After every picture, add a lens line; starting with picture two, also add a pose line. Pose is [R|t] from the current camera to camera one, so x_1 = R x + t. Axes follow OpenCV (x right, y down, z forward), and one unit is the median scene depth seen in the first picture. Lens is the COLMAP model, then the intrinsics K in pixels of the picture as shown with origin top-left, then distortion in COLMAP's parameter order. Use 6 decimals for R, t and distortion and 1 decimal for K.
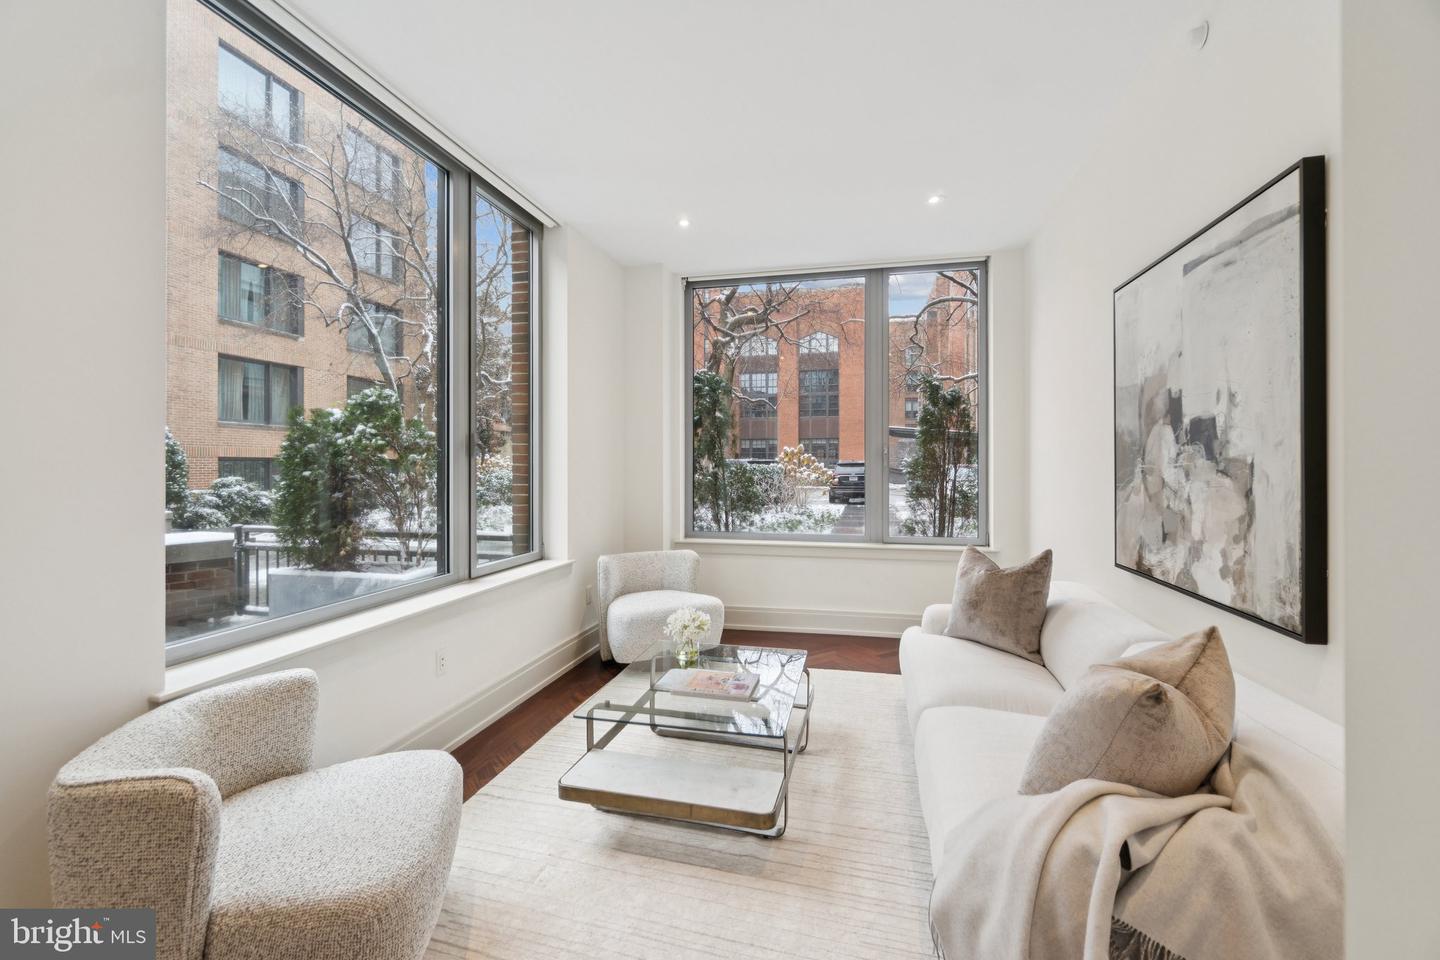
lens RADIAL K [[623.6, 0, 703.4], [0, 623.6, 465.7], [0, 0, 1]] dist [-0.003432, 0.000635]
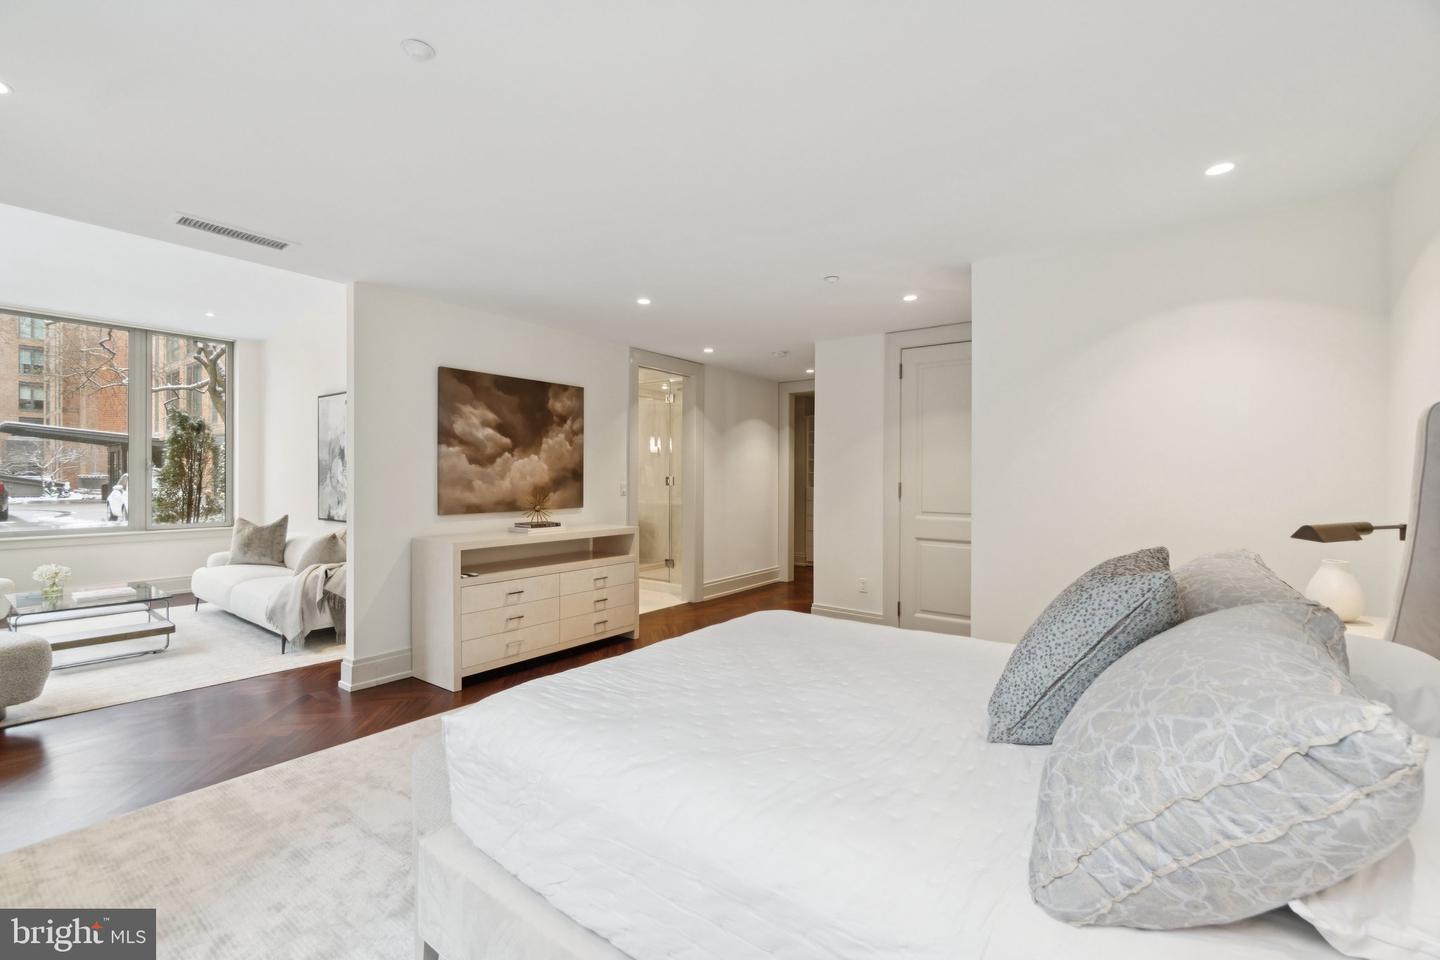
lens RADIAL K [[623.6, 0, 717.7], [0, 623.6, 480.3], [0, 0, 1]] dist [-0.003432, 0.000635]
pose [[0.386947, -0.001149, 0.922101, -0.825366], [-0.006627, 0.999970, 0.004027, 0.000392], [-0.922078, -0.007669, 0.386928, -1.159366]]
